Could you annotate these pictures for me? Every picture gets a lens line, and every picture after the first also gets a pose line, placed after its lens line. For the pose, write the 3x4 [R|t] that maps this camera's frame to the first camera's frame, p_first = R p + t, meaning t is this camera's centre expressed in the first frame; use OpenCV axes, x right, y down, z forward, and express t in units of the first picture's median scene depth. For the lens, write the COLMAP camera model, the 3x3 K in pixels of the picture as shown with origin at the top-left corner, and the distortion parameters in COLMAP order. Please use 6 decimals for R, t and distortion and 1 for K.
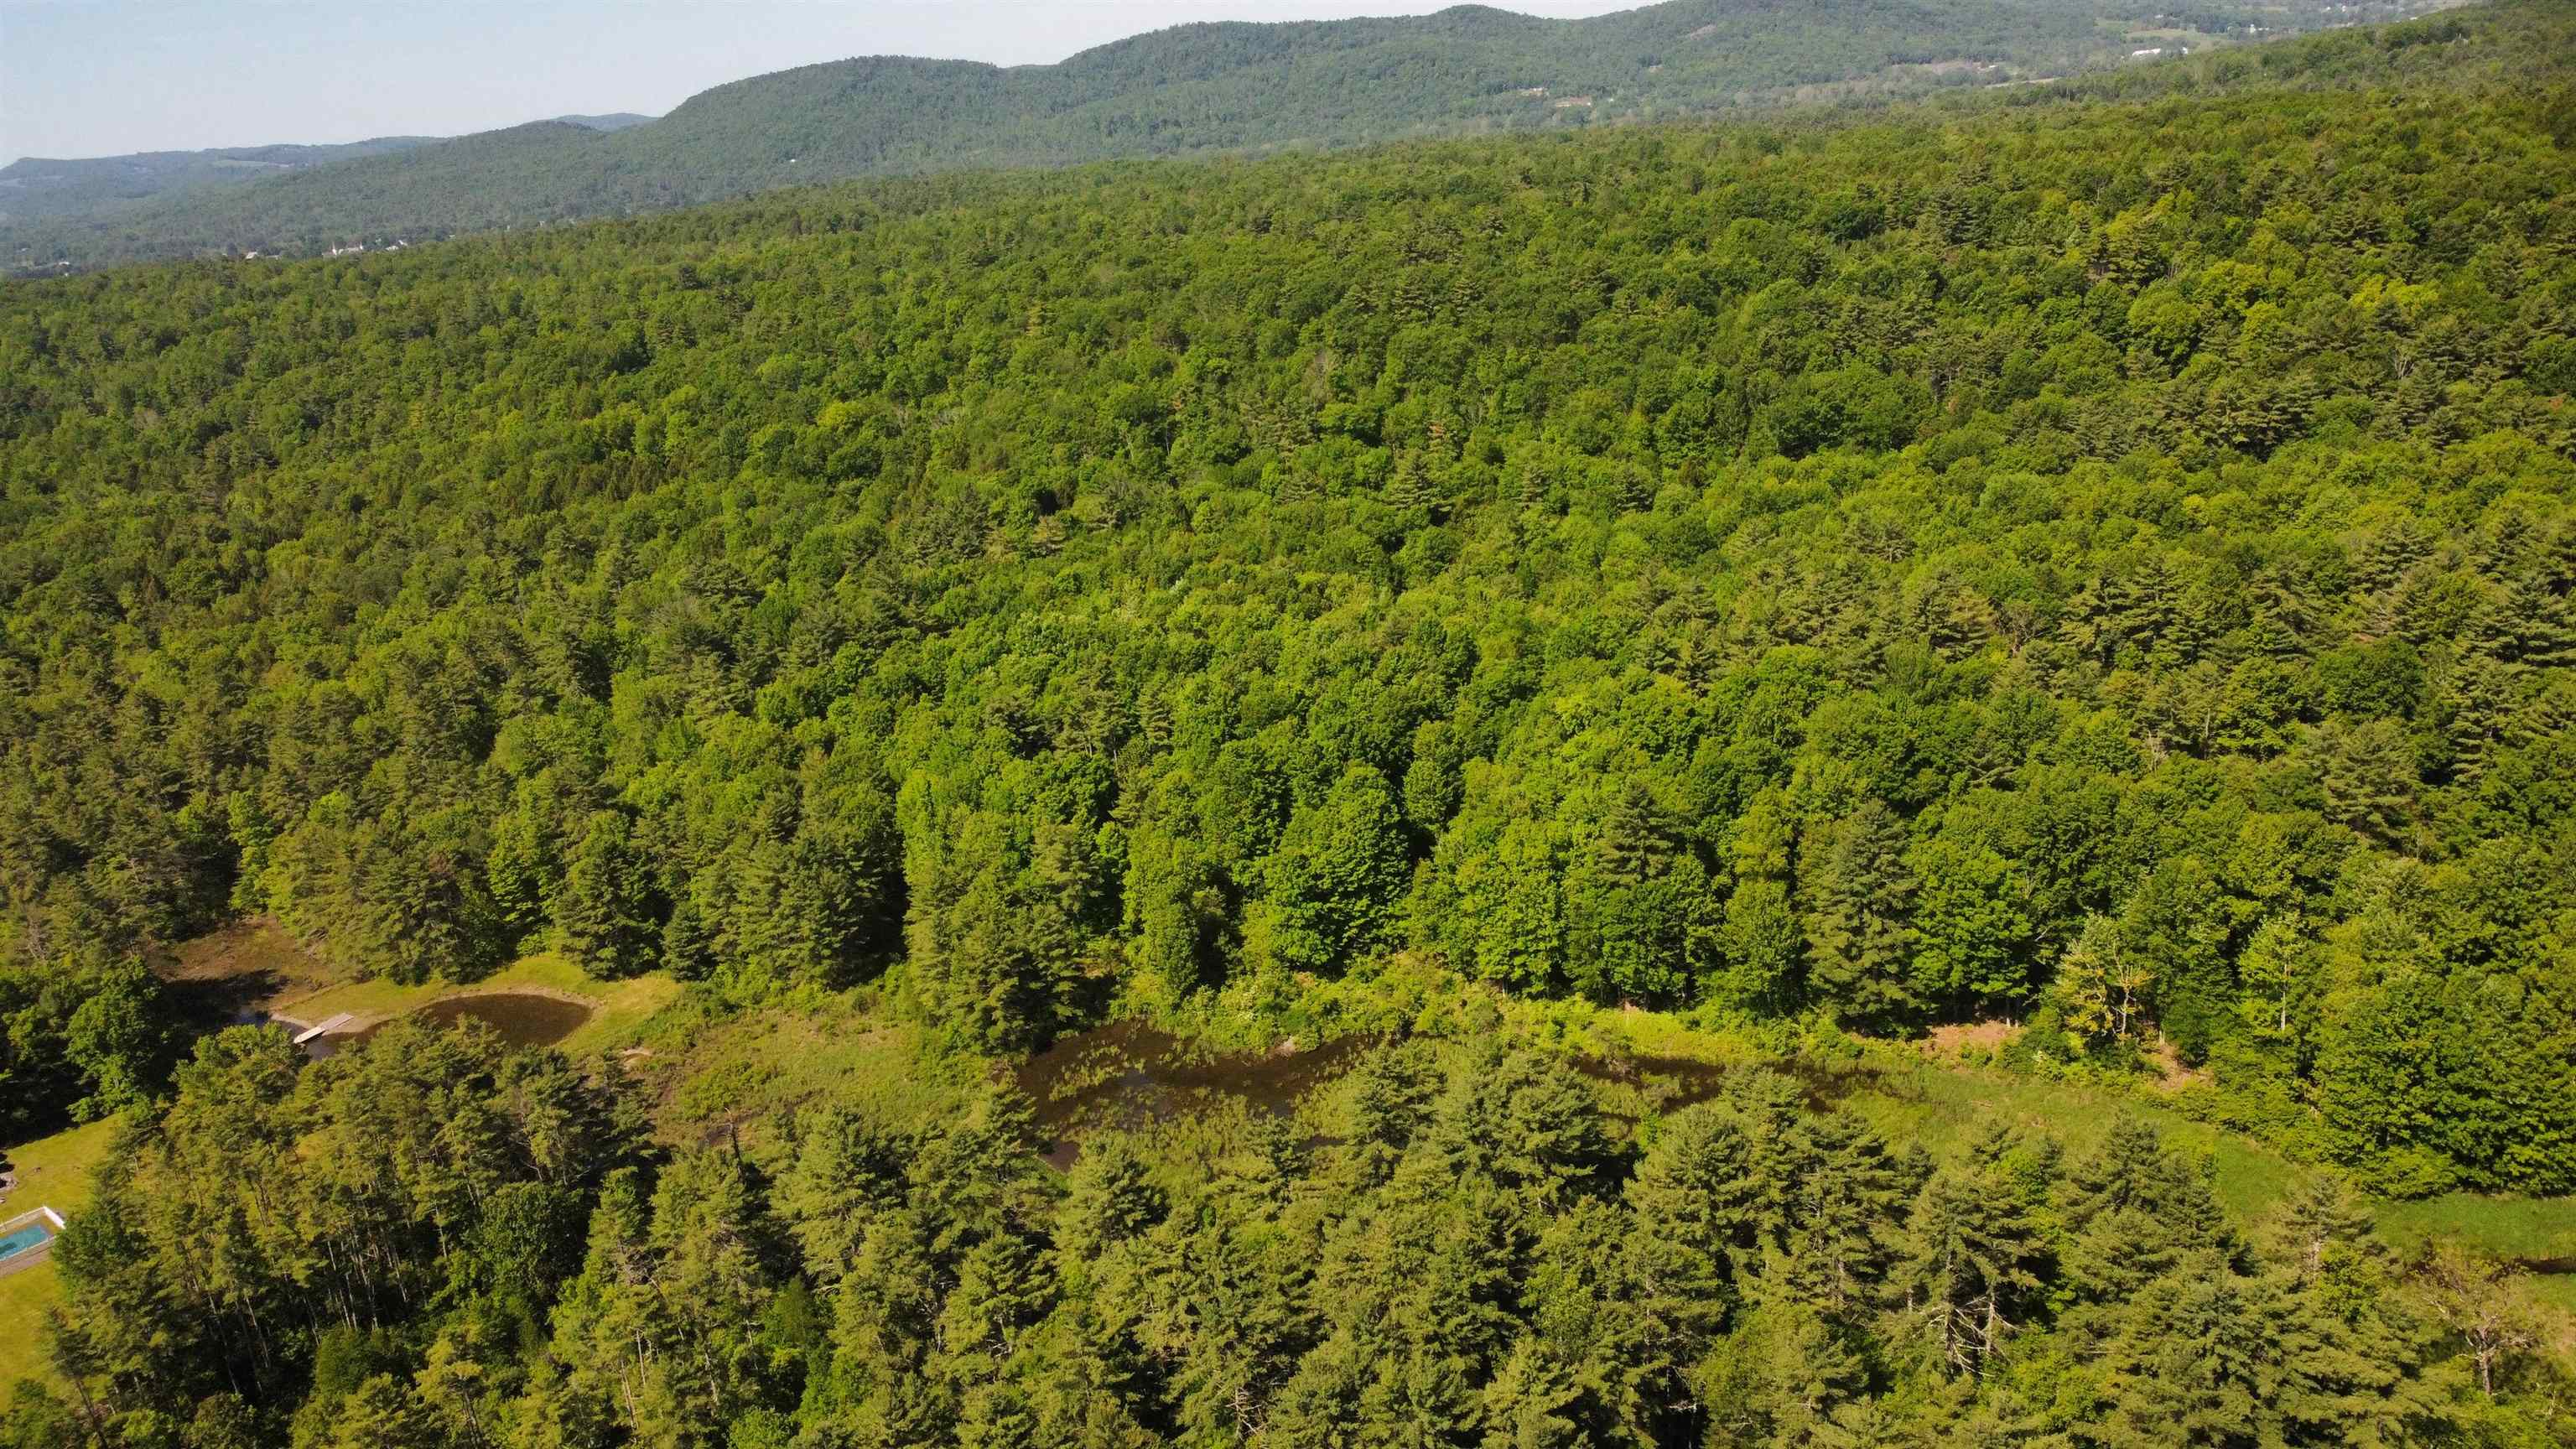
lens RADIAL K [[1941.1, 0, 1275.1], [0, 1941.1, 729.0], [0, 0, 1]] dist [0.007271, -0.008751]
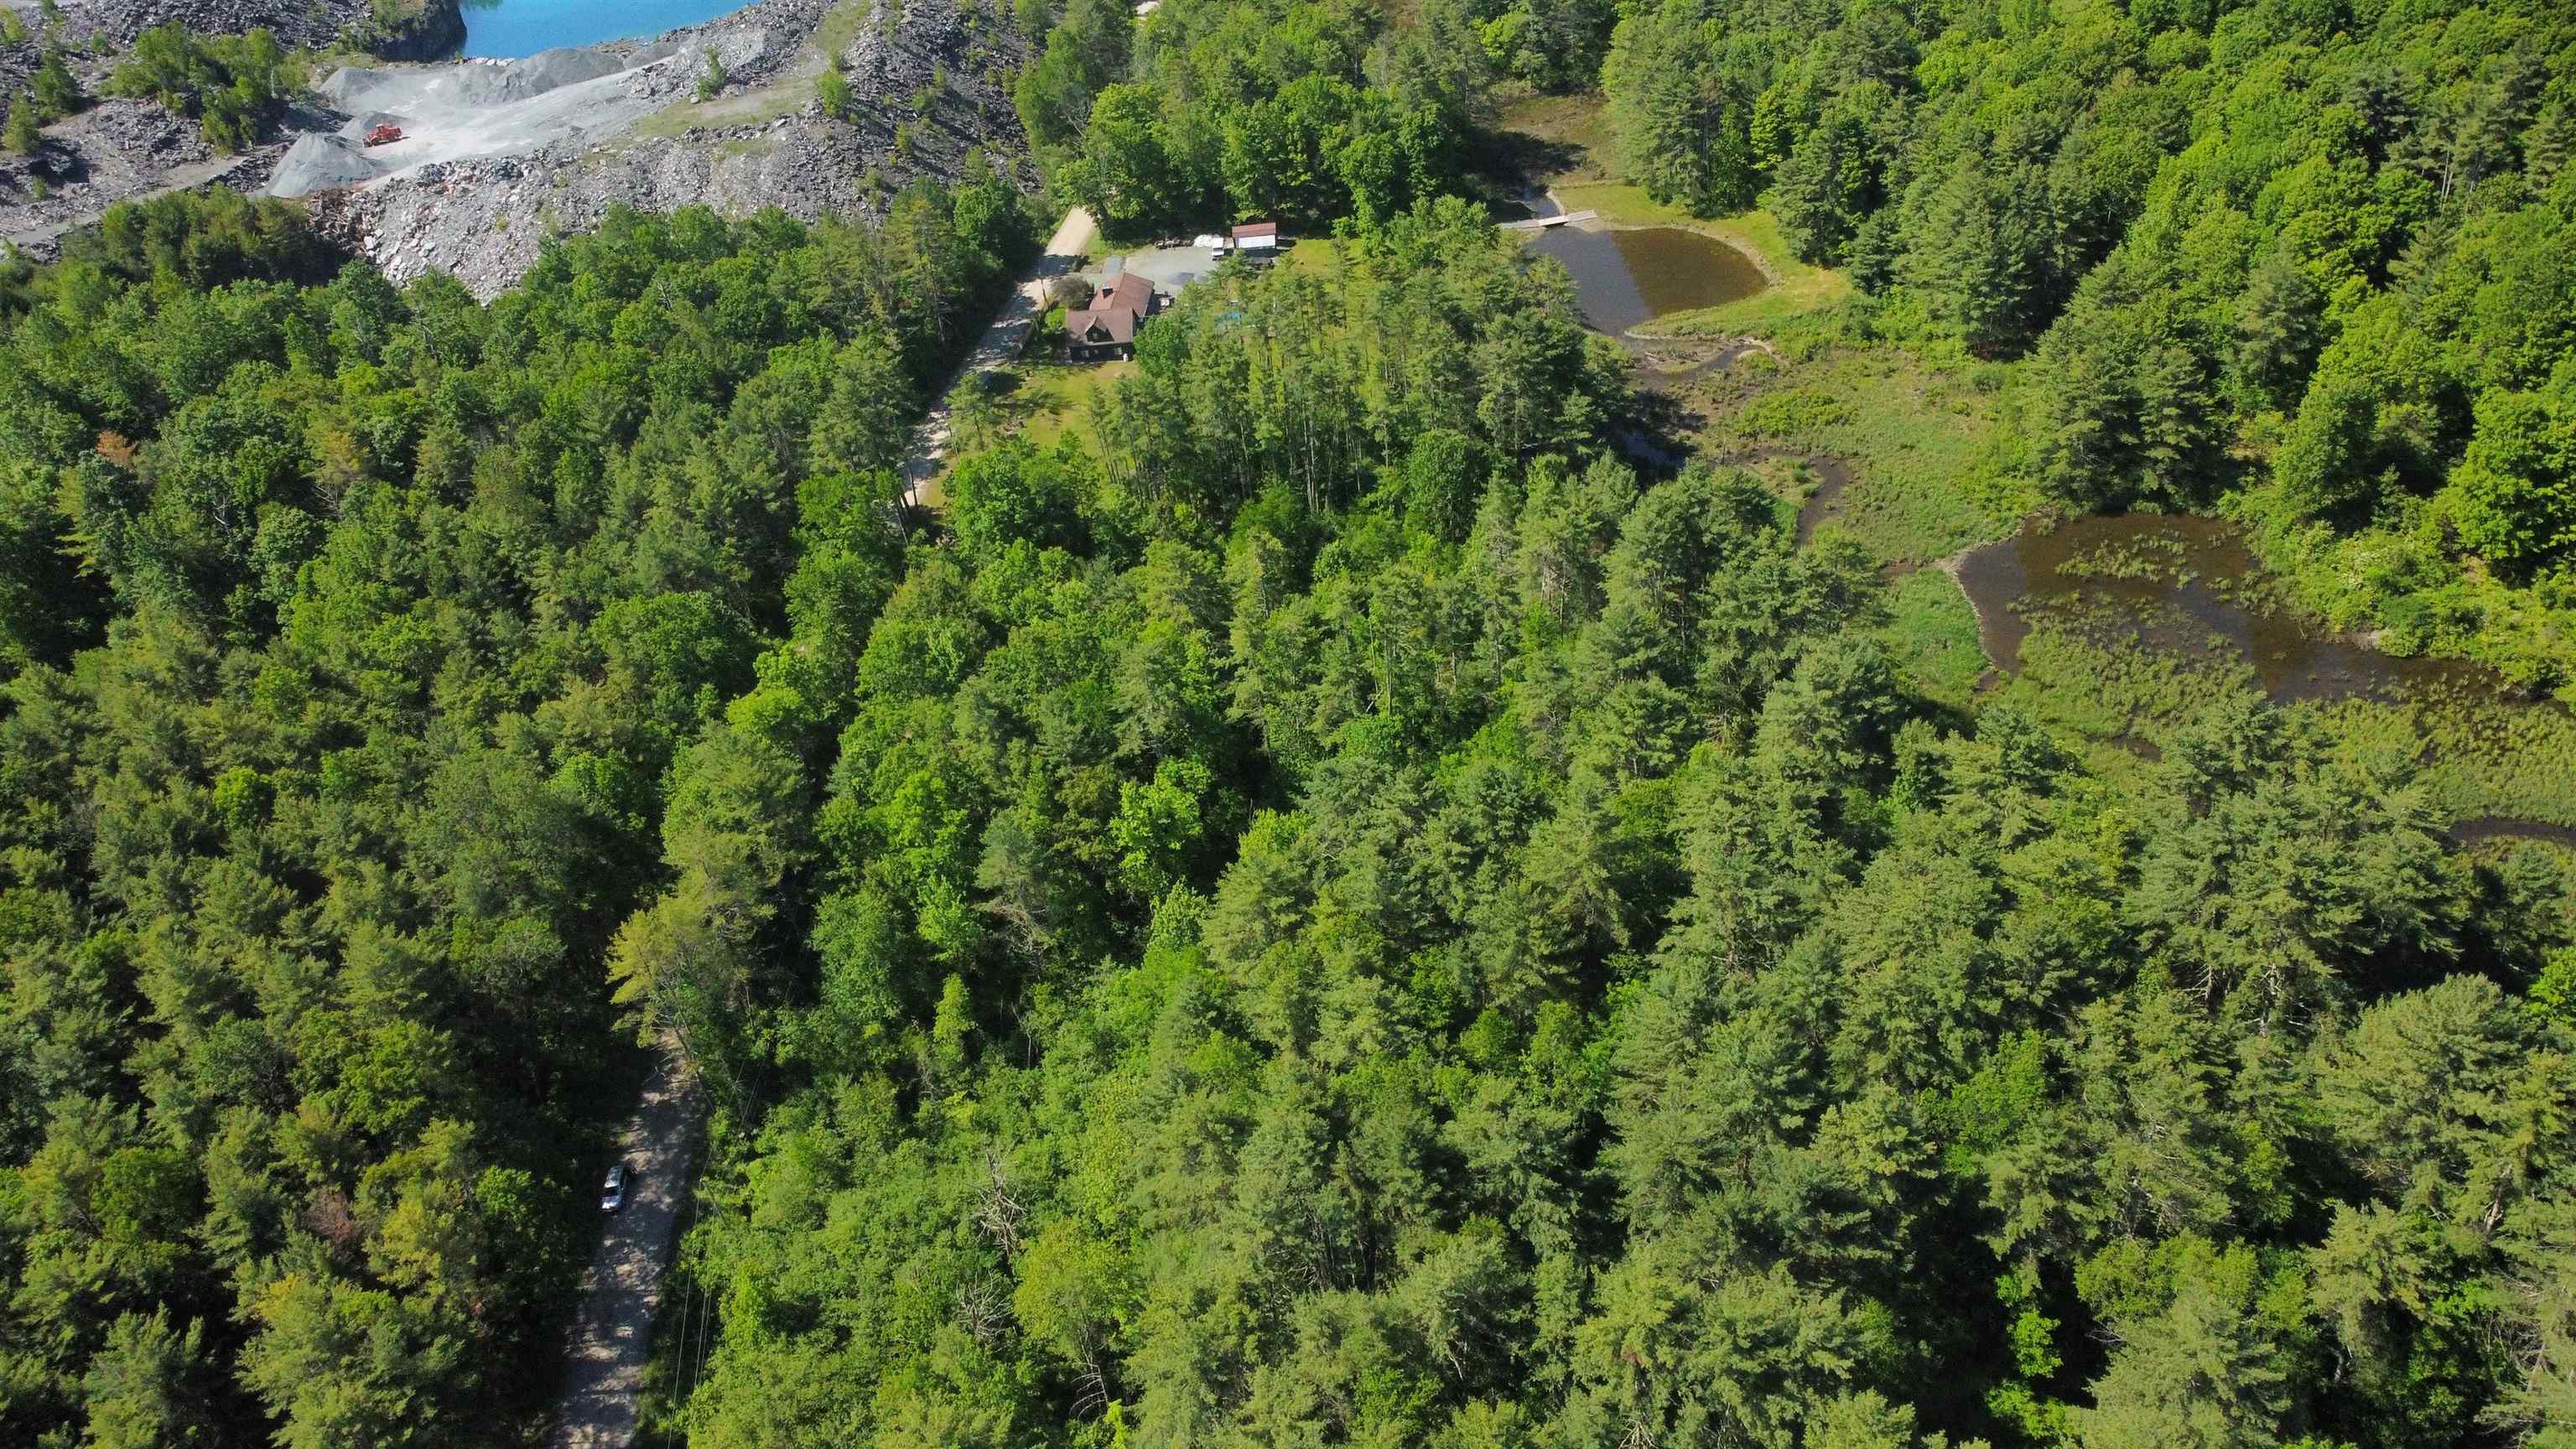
lens RADIAL K [[1941.1, 0, 1276.5], [0, 1941.1, 738.0], [0, 0, 1]] dist [0.007271, -0.008751]
pose [[0.633439, 0.477097, -0.609207, 0.213904], [-0.192595, 0.859733, 0.473039, -0.081869], [0.749441, -0.182311, 0.636475, 0.166426]]
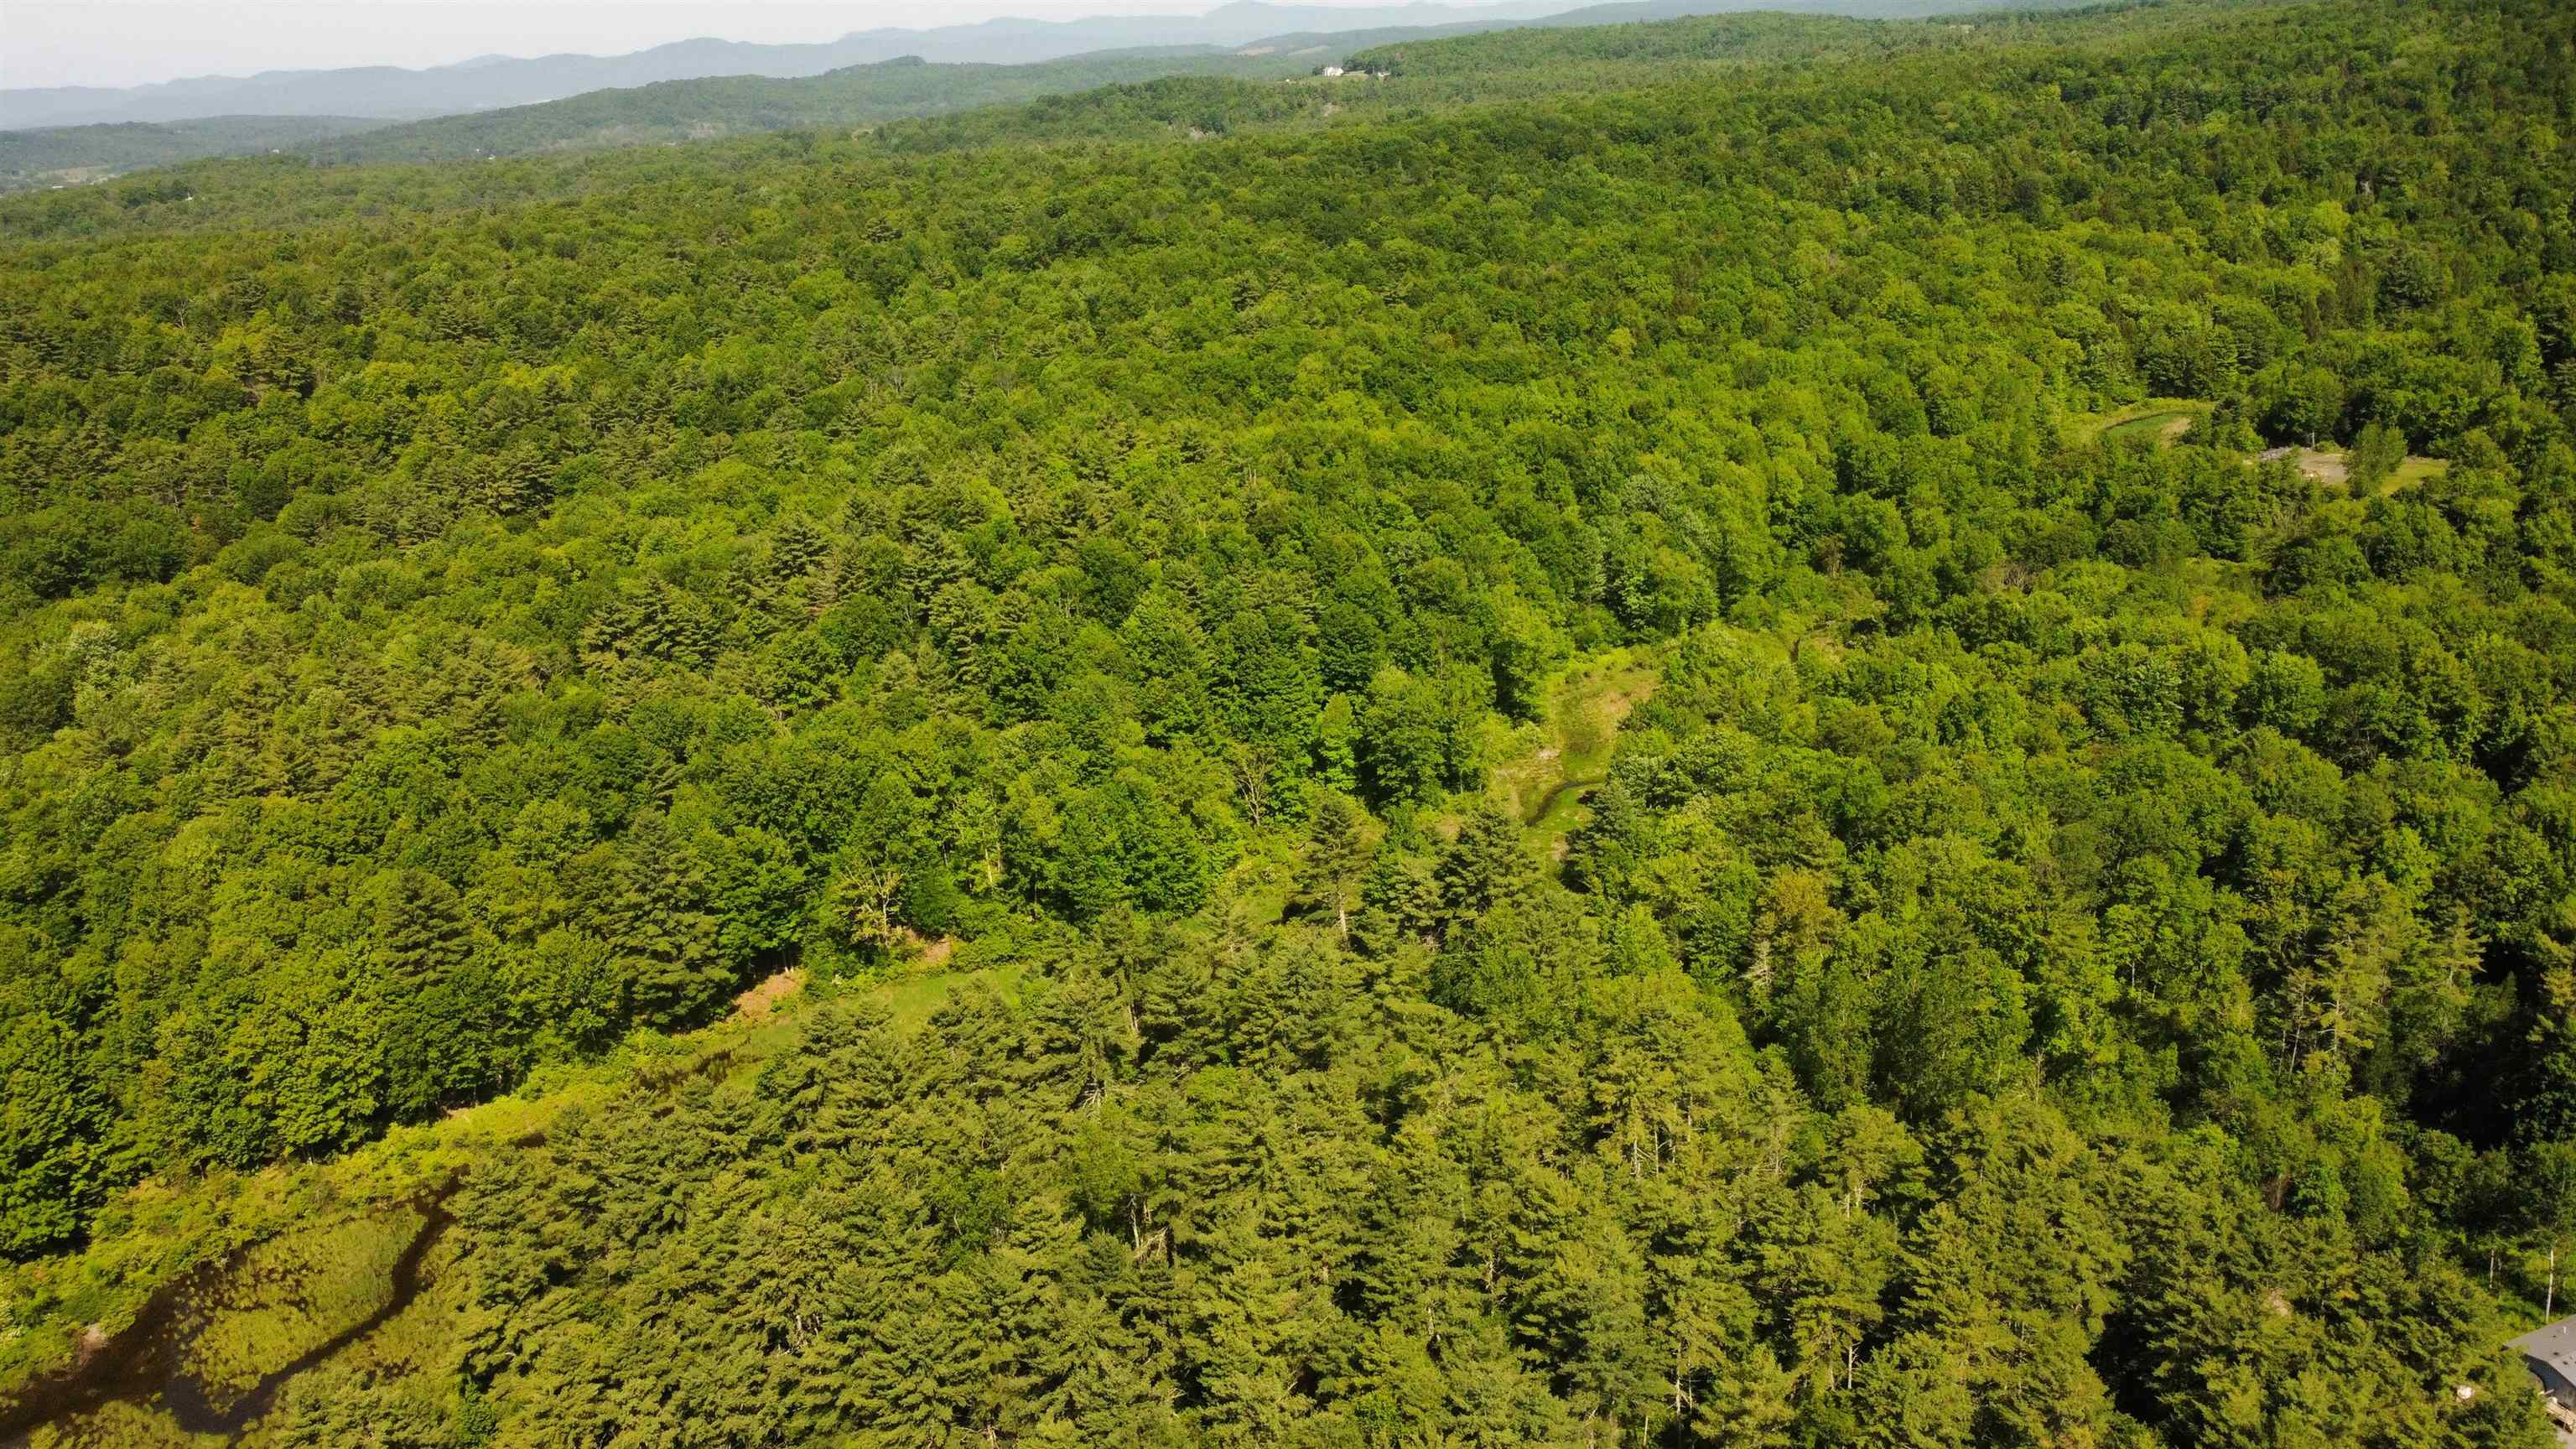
lens RADIAL K [[1941.1, 0, 1276.3], [0, 1941.1, 726.2], [0, 0, 1]] dist [0.007271, -0.008751]
pose [[0.476948, -0.230422, 0.848190, -0.363684], [0.301080, 0.949471, 0.088635, 0.002802], [-0.825755, 0.213099, 0.522224, 0.137460]]
